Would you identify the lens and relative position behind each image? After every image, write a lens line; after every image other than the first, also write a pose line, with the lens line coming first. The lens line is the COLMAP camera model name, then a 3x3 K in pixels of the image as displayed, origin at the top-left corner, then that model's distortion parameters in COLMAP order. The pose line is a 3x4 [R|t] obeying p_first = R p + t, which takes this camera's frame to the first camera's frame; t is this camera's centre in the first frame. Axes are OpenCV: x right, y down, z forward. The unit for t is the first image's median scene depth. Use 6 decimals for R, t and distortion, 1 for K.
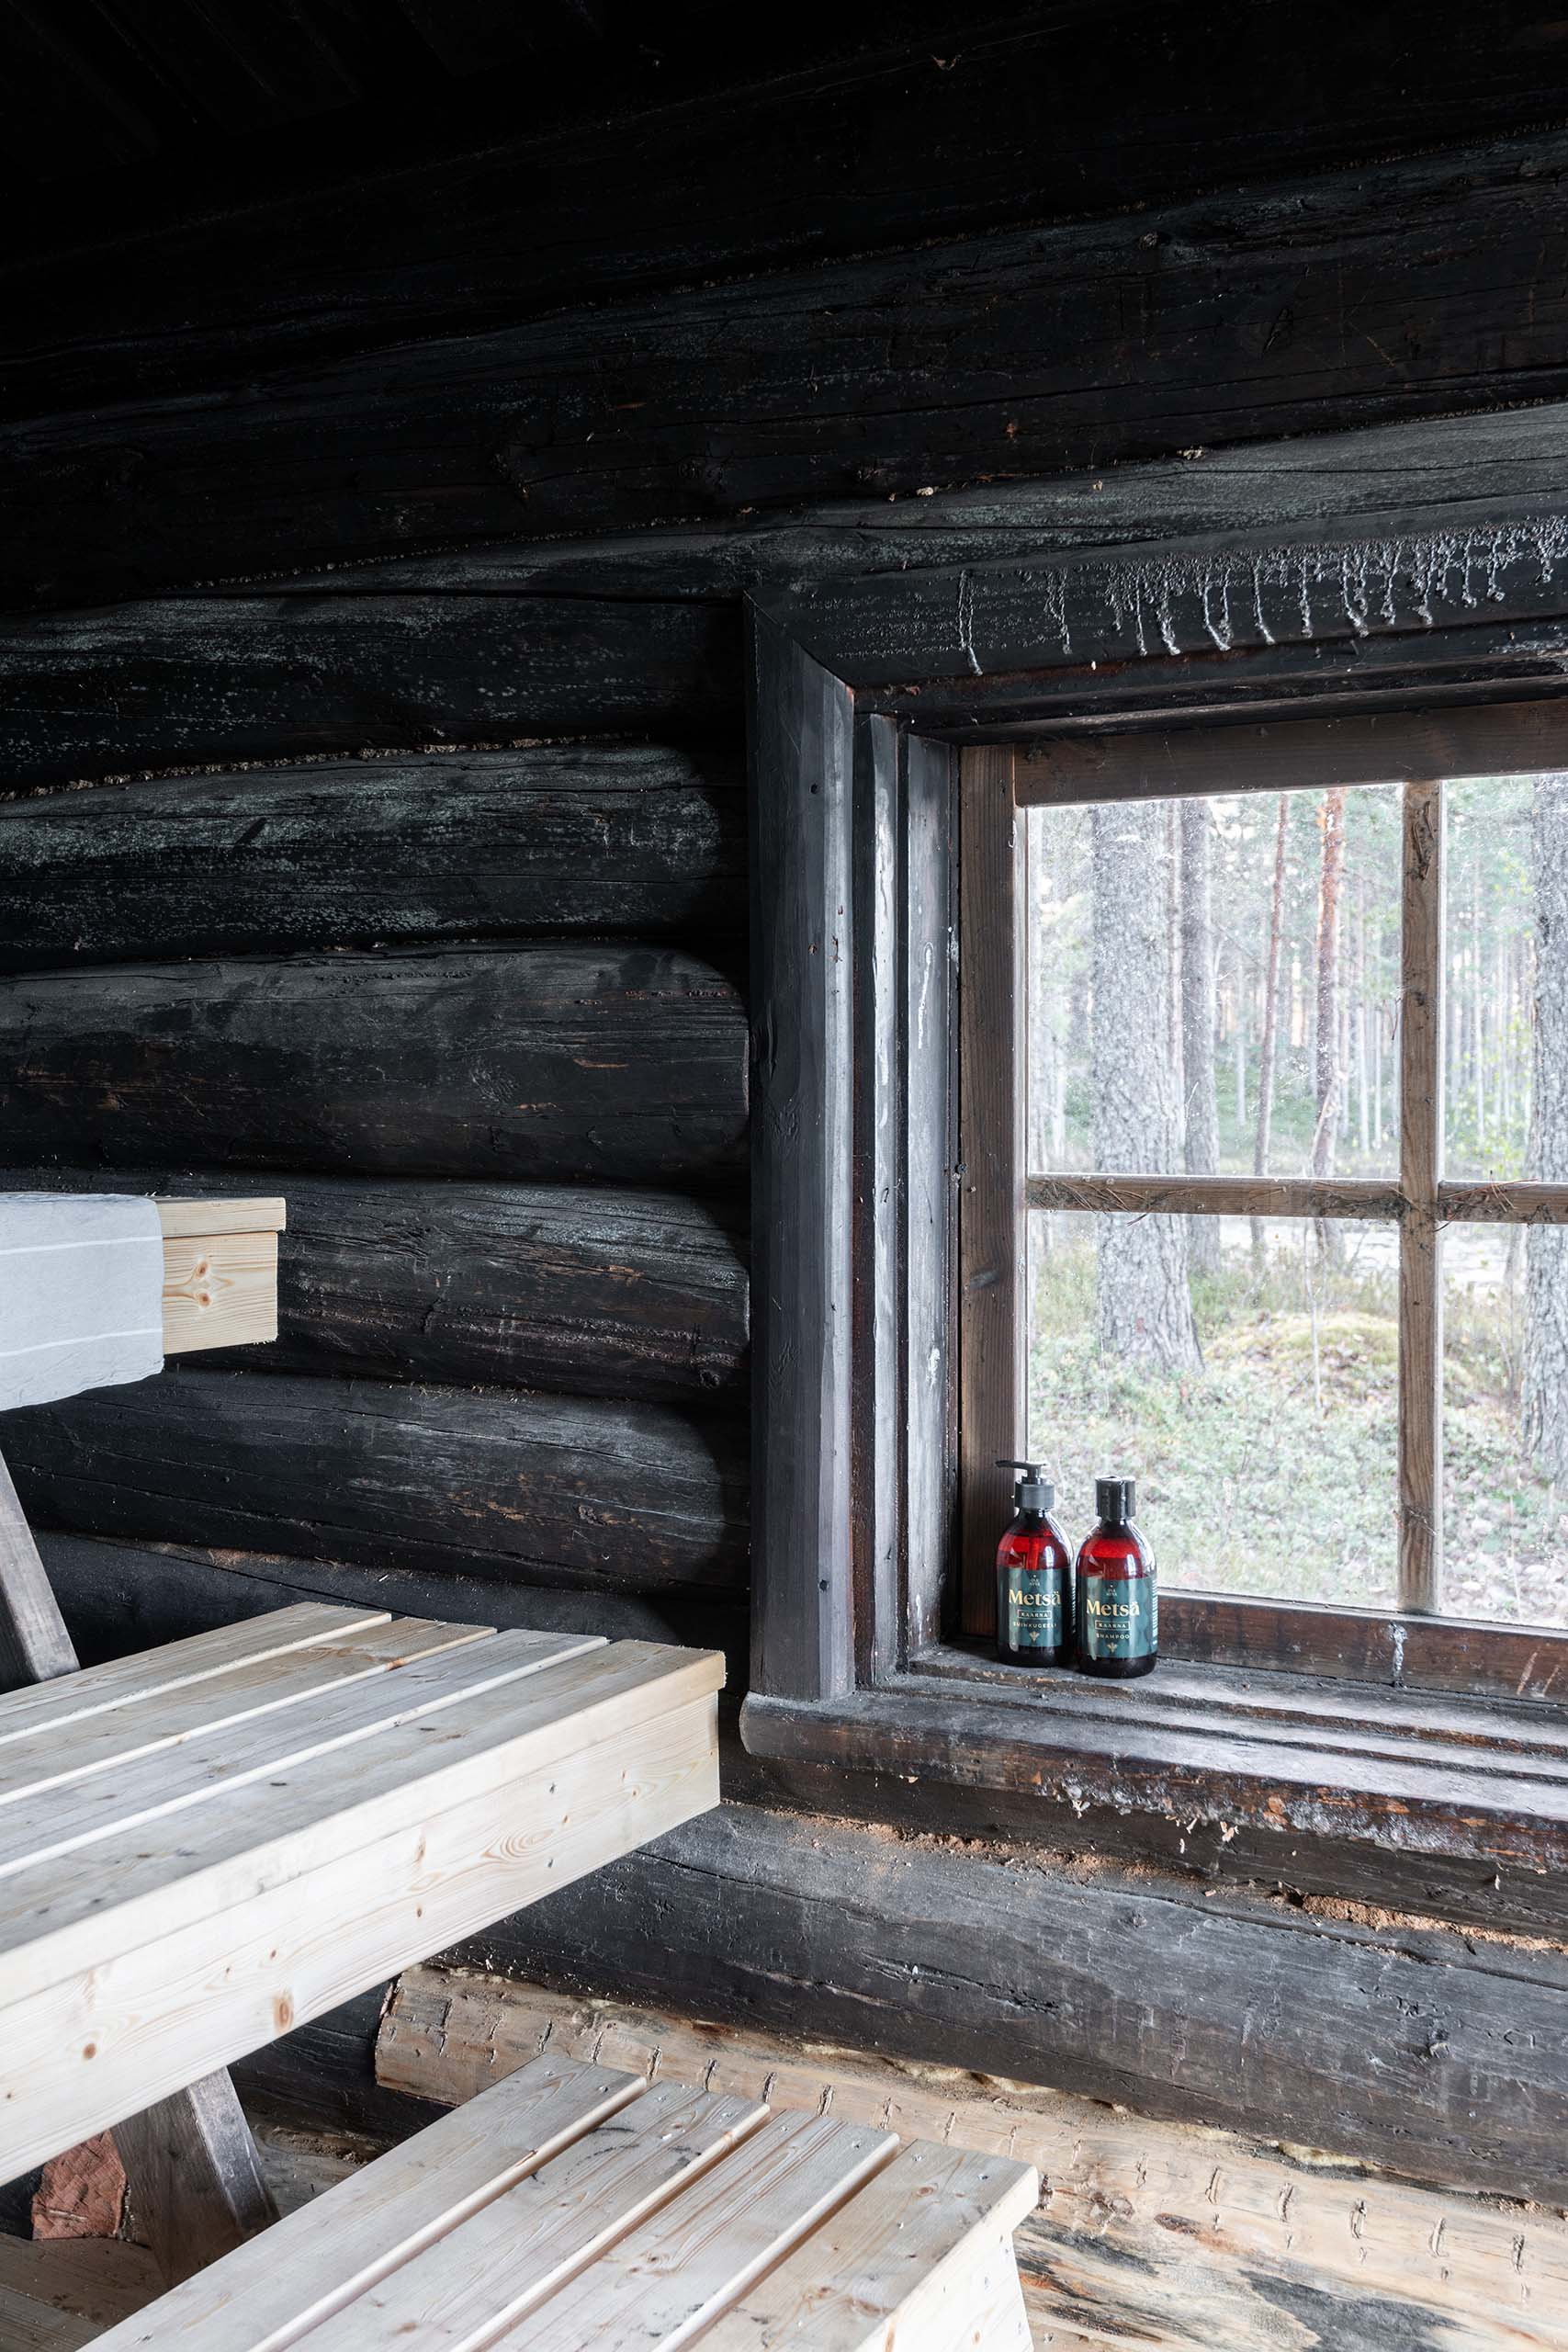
lens RADIAL K [[2257.7, 0, 784.0], [0, 2257.7, 1176.0], [0, 0, 1]] dist [0.019475, -0.005385]
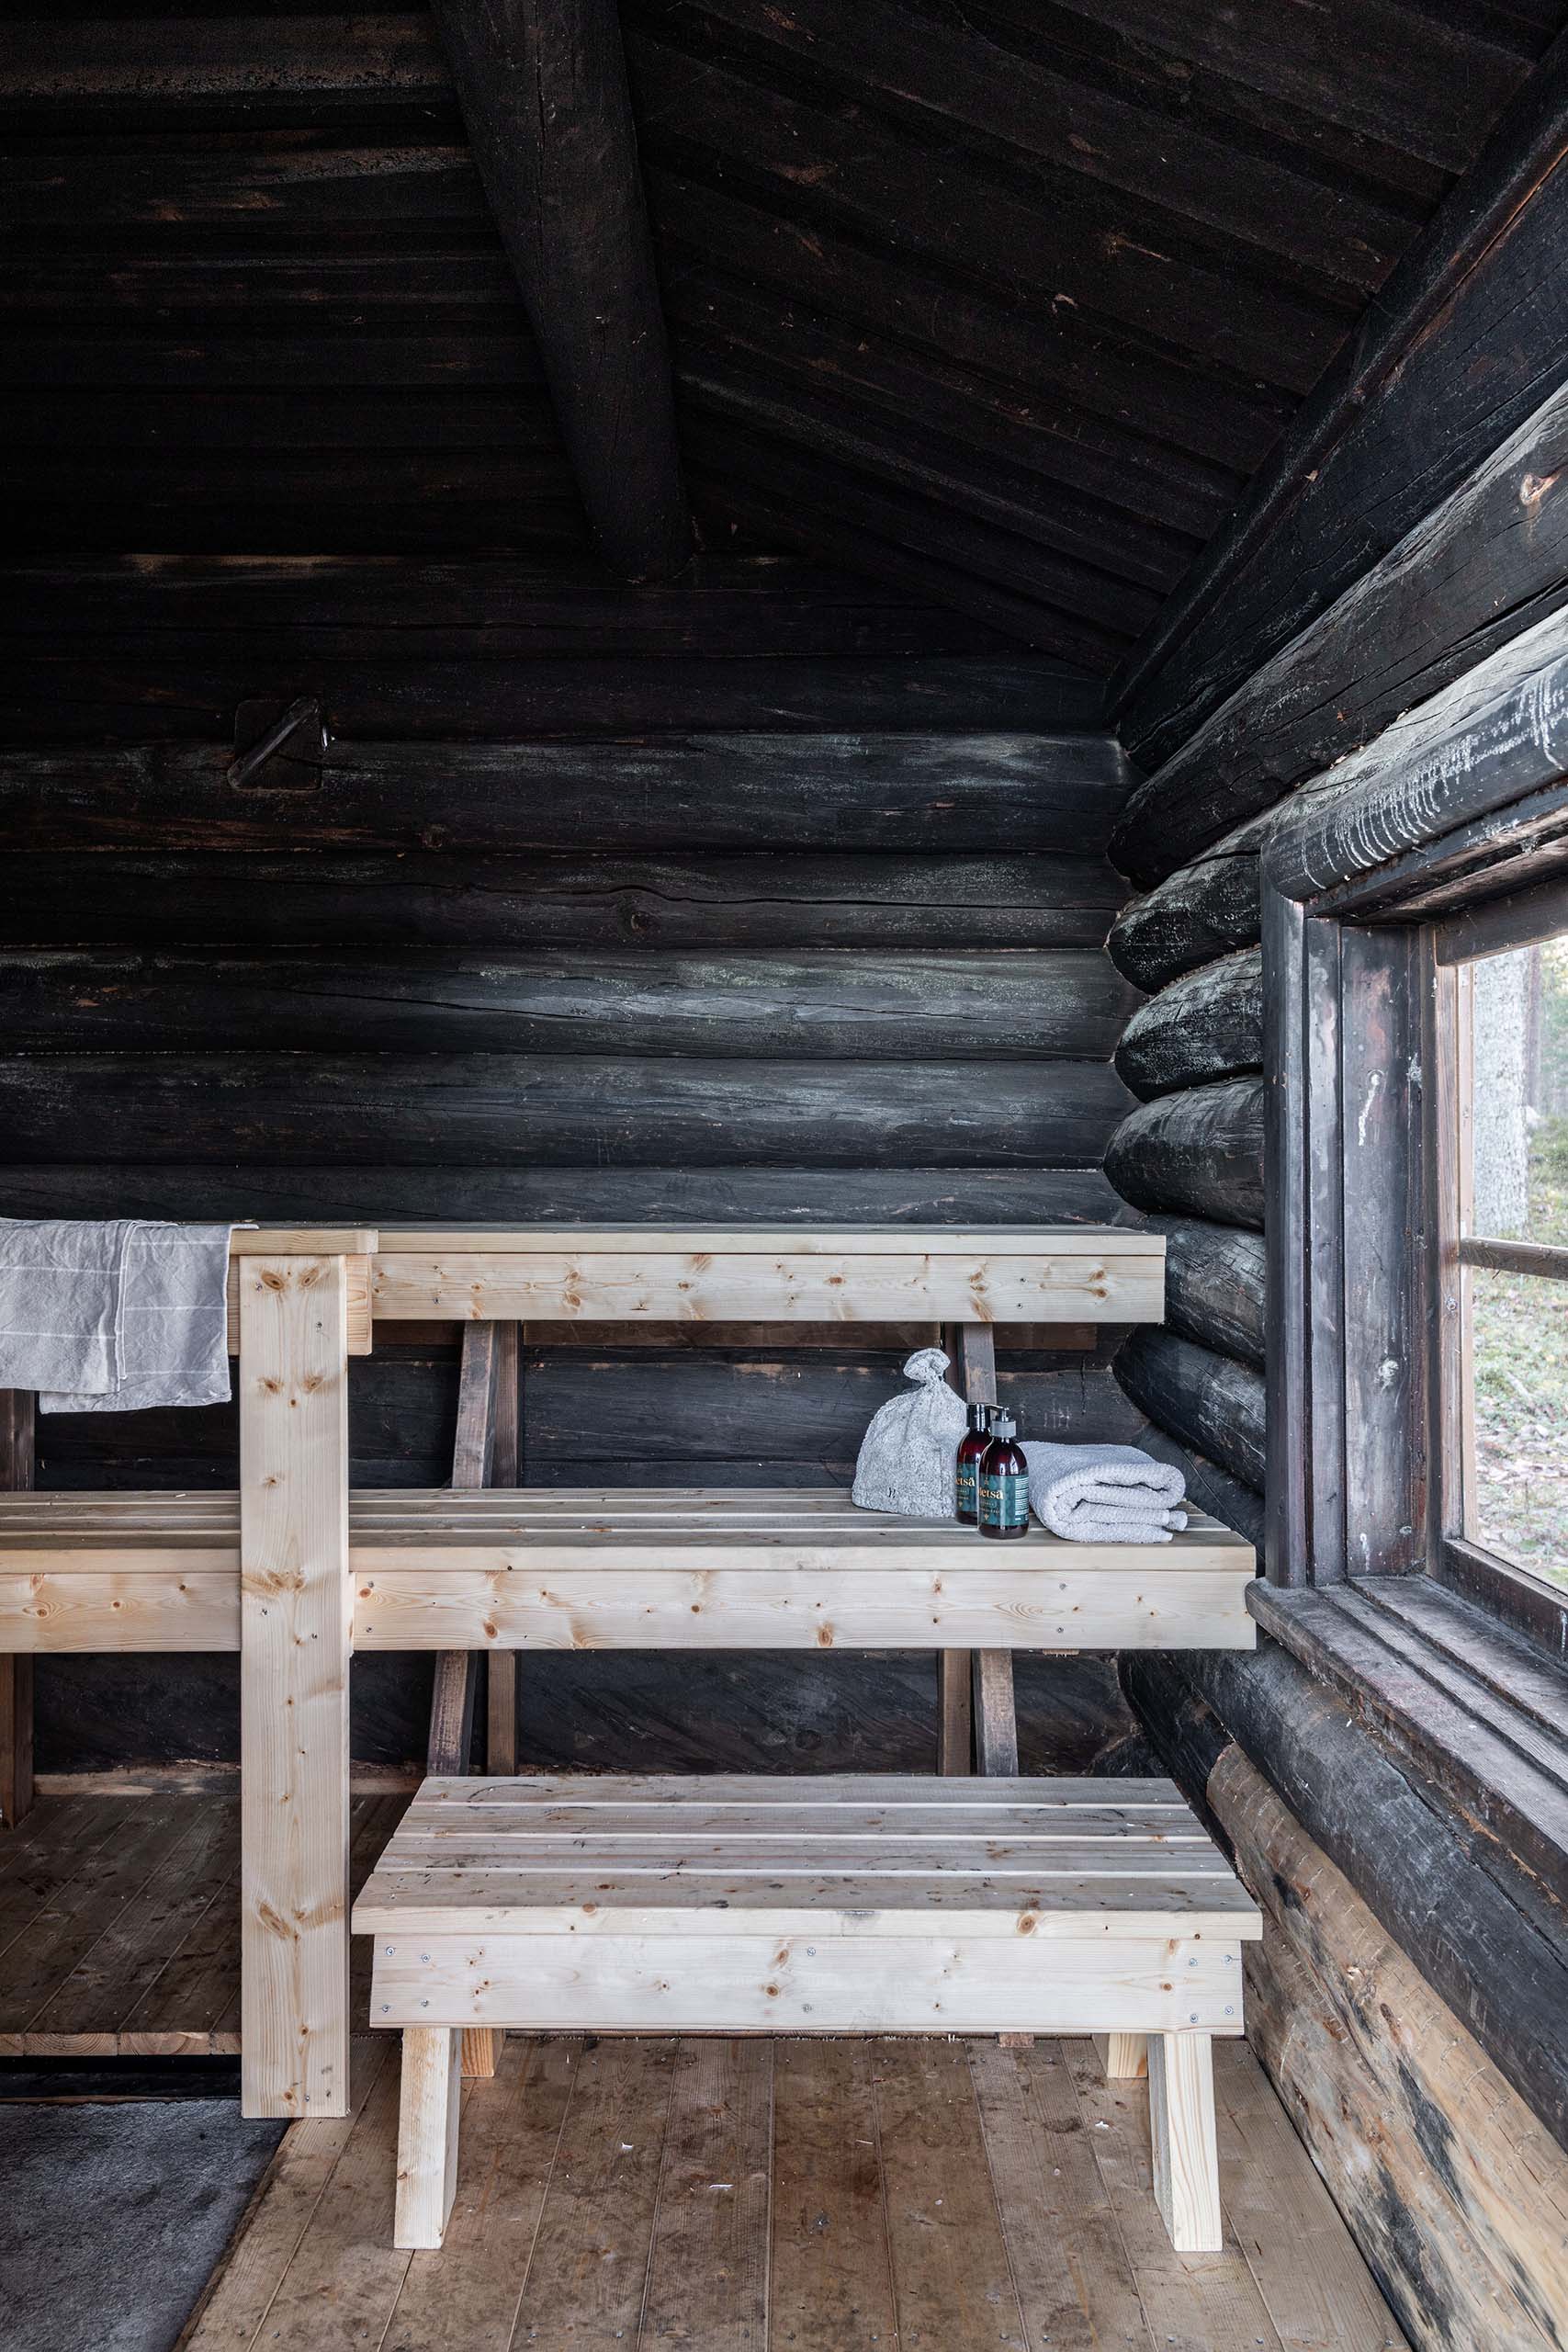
lens RADIAL K [[1798.7, 0, 784.0], [0, 1798.7, 1176.0], [0, 0, 1]] dist [0.025698, 0.000704]
pose [[0.500026, 0.009311, -0.865960, 0.867616], [-0.028530, 0.999577, -0.005727, -0.020542], [0.865540, 0.027570, 0.500080, 0.122952]]
